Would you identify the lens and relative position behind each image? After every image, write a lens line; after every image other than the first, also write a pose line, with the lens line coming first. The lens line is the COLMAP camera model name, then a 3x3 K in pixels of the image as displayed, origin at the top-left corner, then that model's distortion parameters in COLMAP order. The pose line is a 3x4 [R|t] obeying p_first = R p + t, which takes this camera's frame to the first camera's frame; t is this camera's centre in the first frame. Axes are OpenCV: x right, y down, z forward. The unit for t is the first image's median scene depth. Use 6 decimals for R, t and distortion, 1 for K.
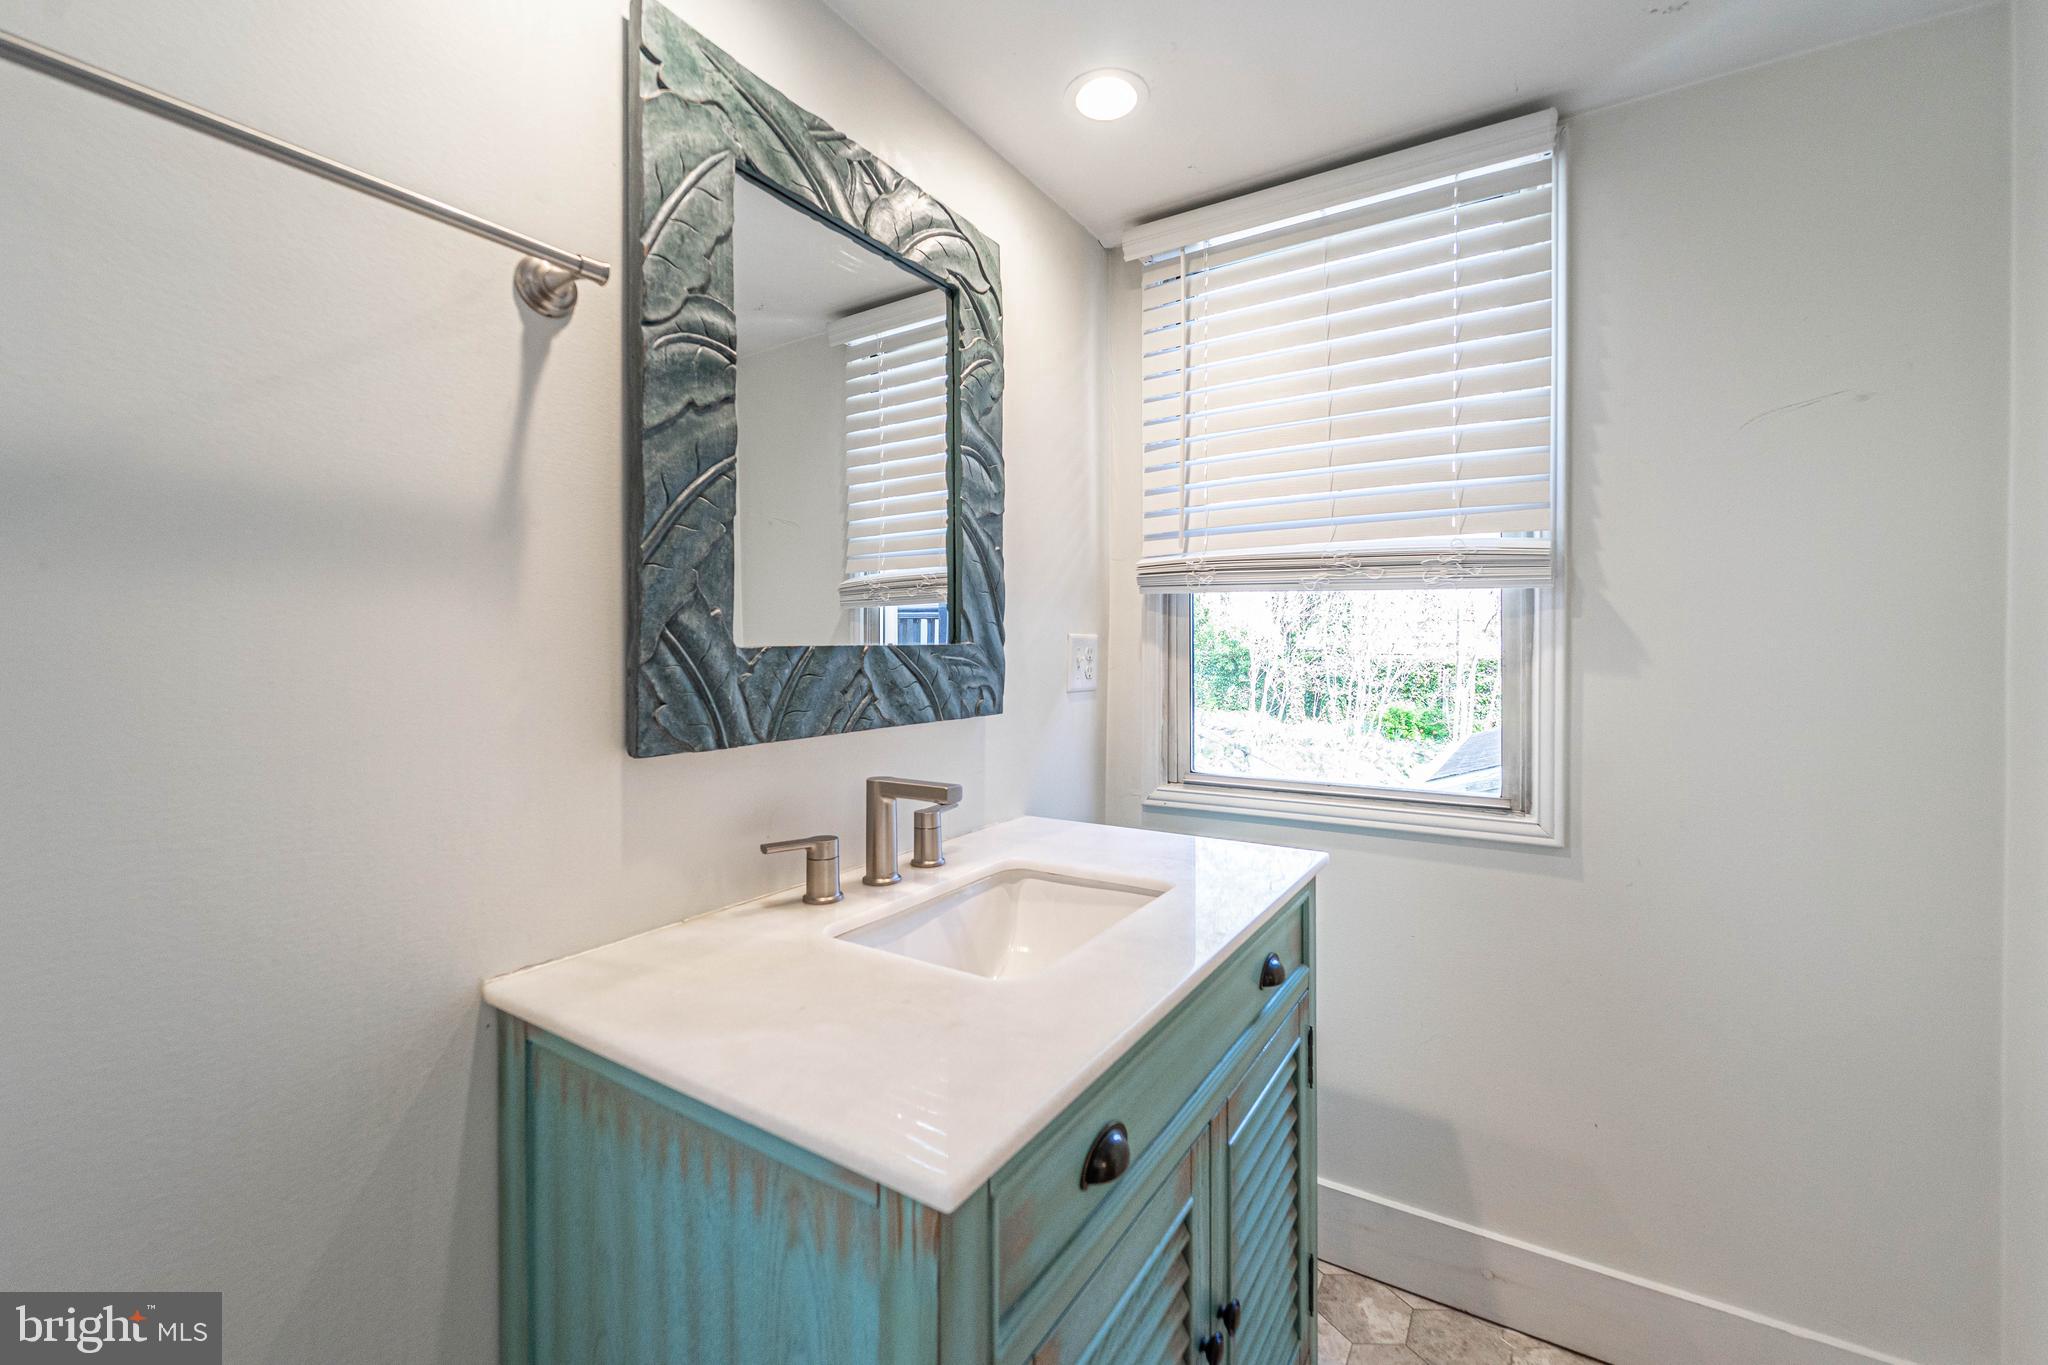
lens RADIAL K [[831.2, 0, 1012.0], [0, 831.2, 650.3], [0, 0, 1]] dist [0.007201, -0.000147]
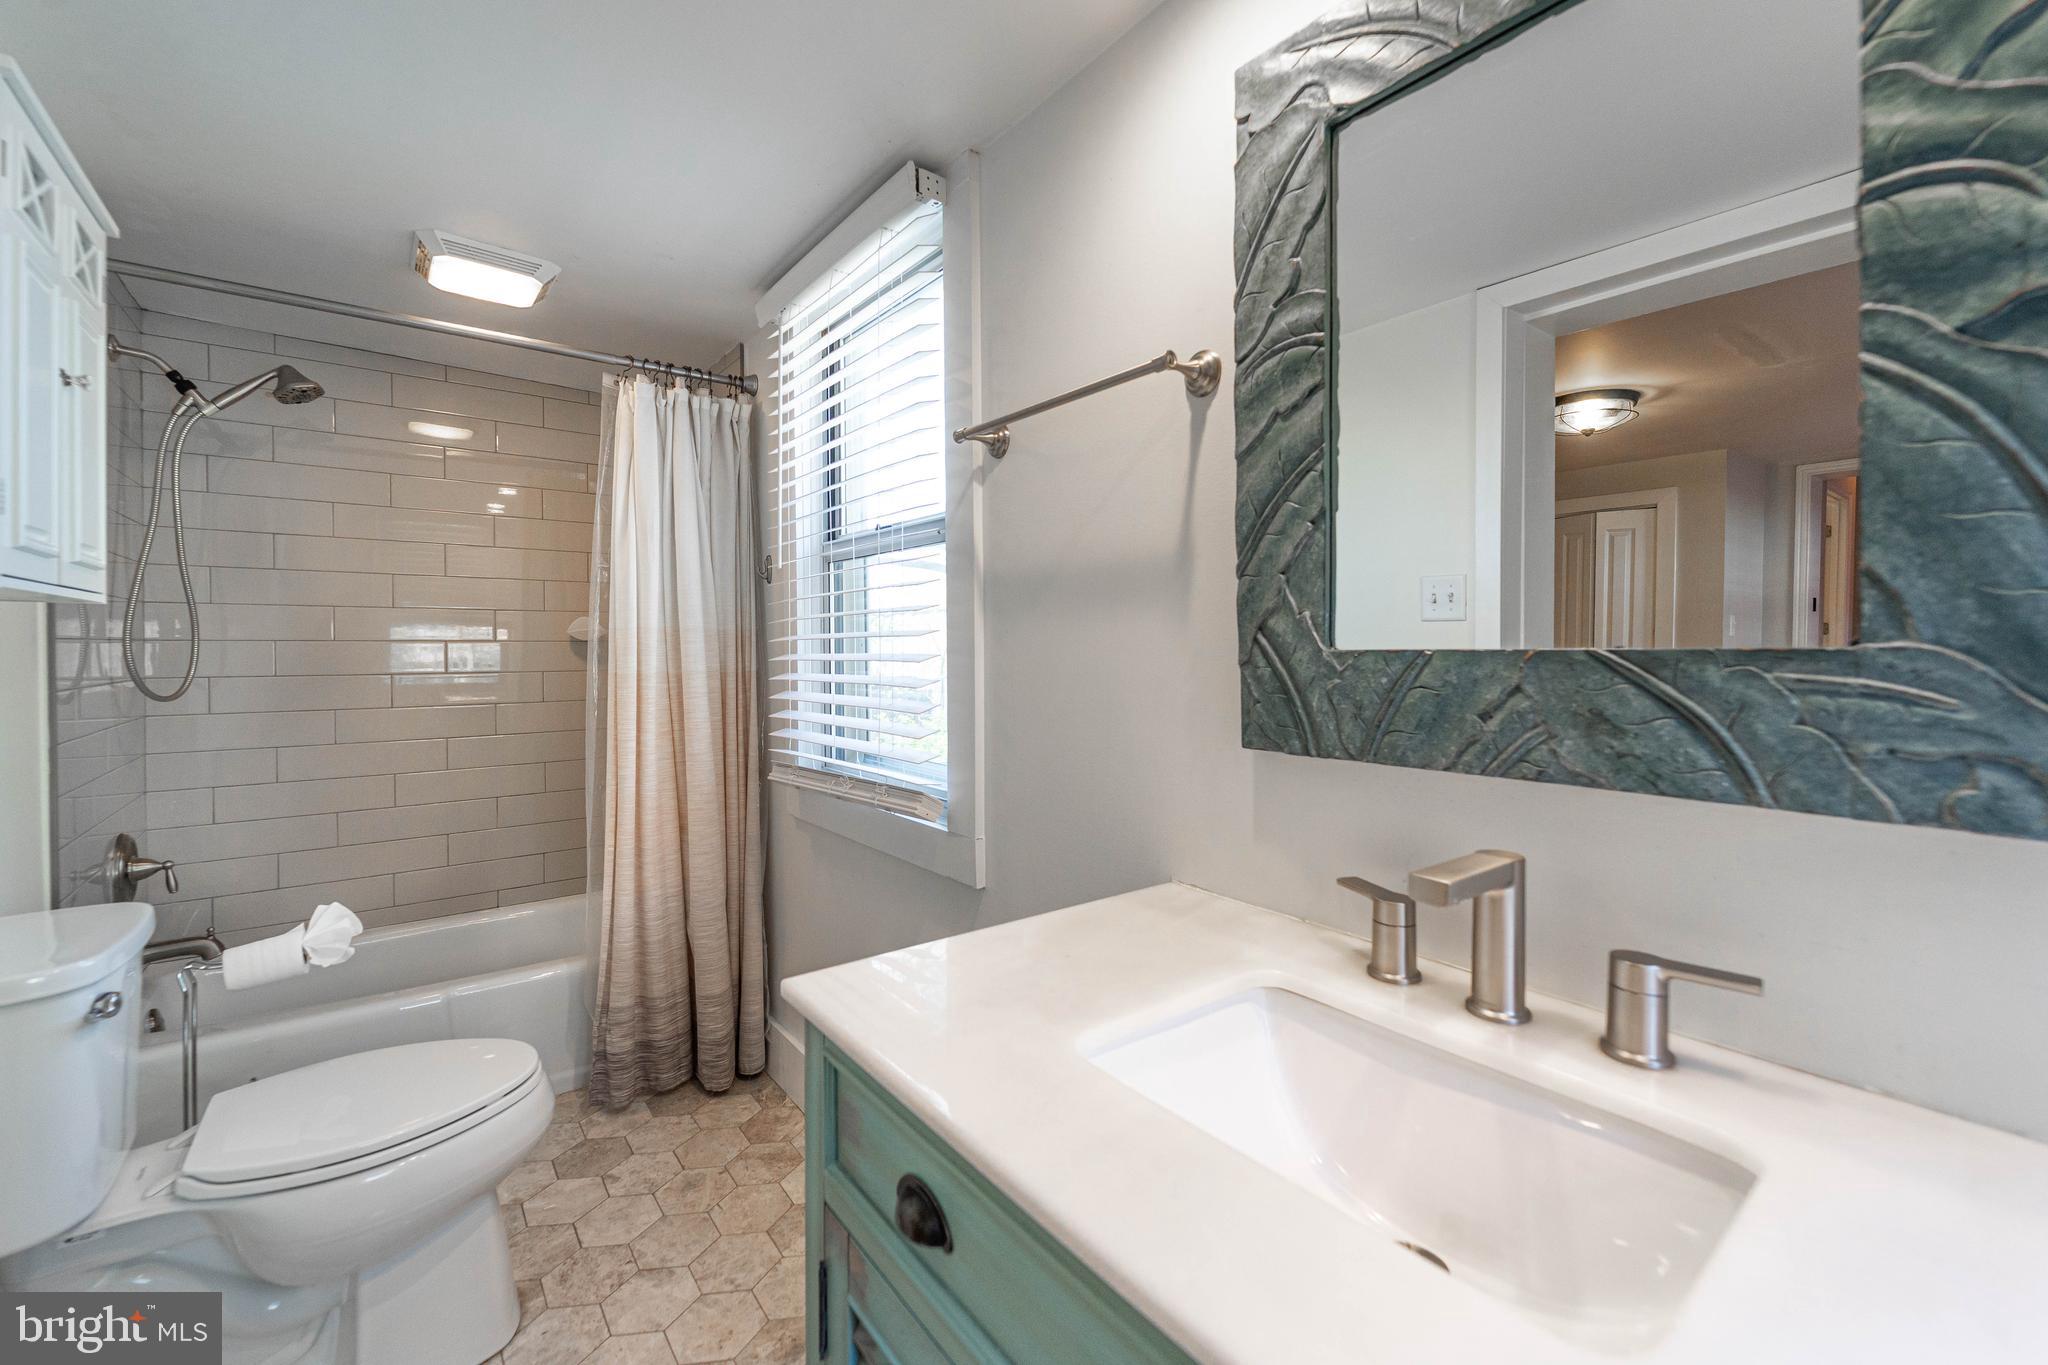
lens RADIAL K [[831.2, 0, 1029.4], [0, 831.2, 658.2], [0, 0, 1]] dist [0.007201, -0.000147]
pose [[-0.302130, 0.014135, -0.953162, 0.538178], [-0.005869, 0.999844, 0.016687, -0.007305], [0.953249, 0.010636, -0.302000, 0.795992]]
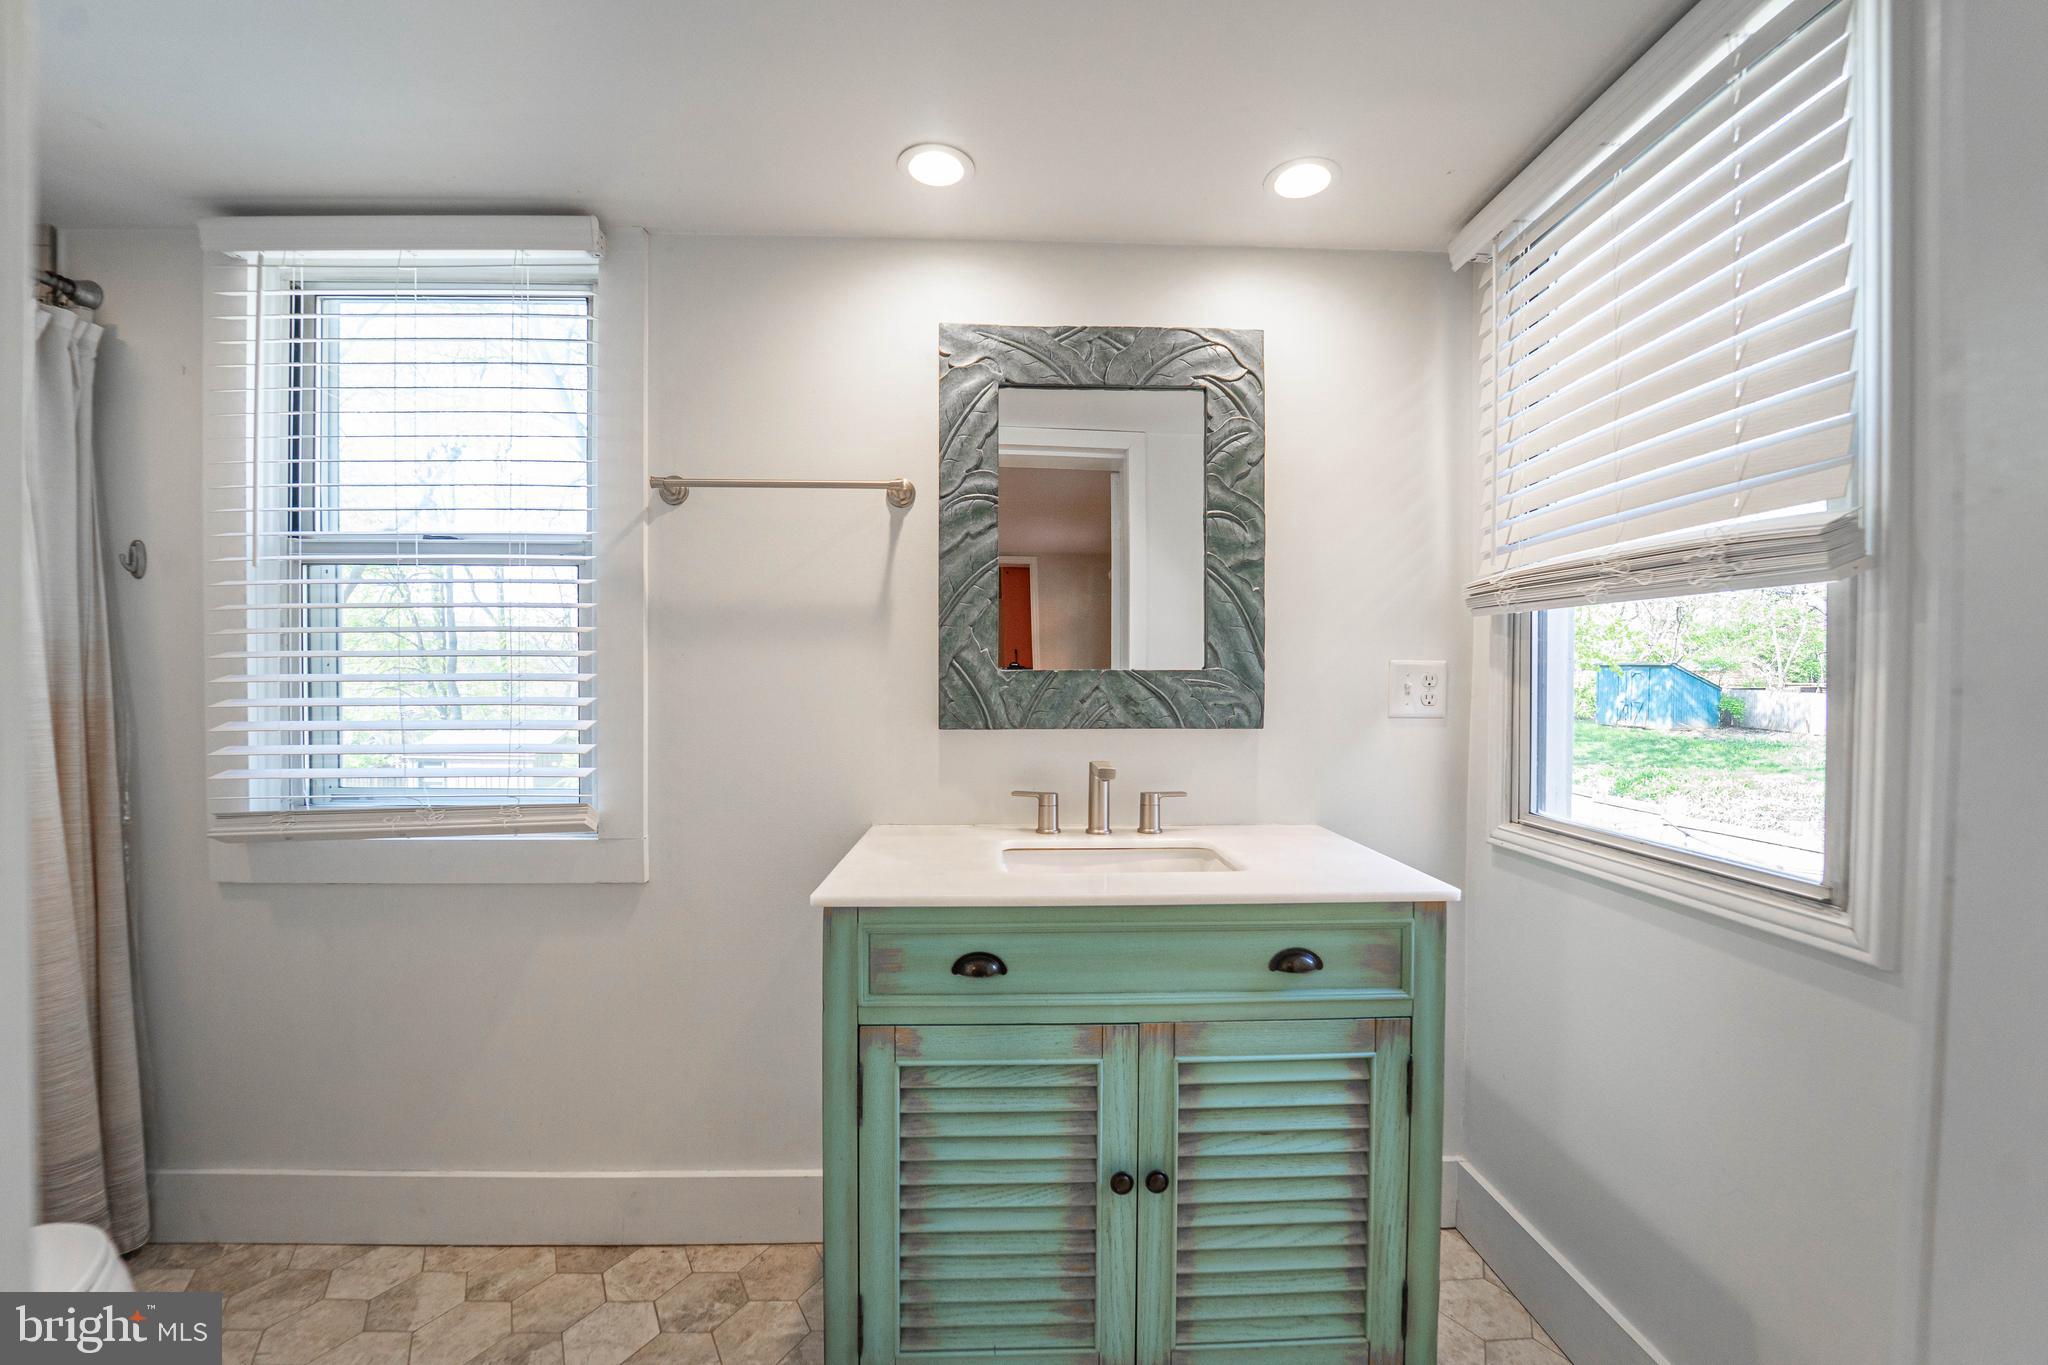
lens RADIAL K [[831.2, 0, 1024.8], [0, 831.2, 688.8], [0, 0, 1]] dist [0.007201, -0.000147]
pose [[0.573077, 0.012282, -0.819410, 0.897562], [-0.009504, 0.999920, 0.008341, 0.015415], [0.819447, 0.003008, 0.573147, 0.059932]]
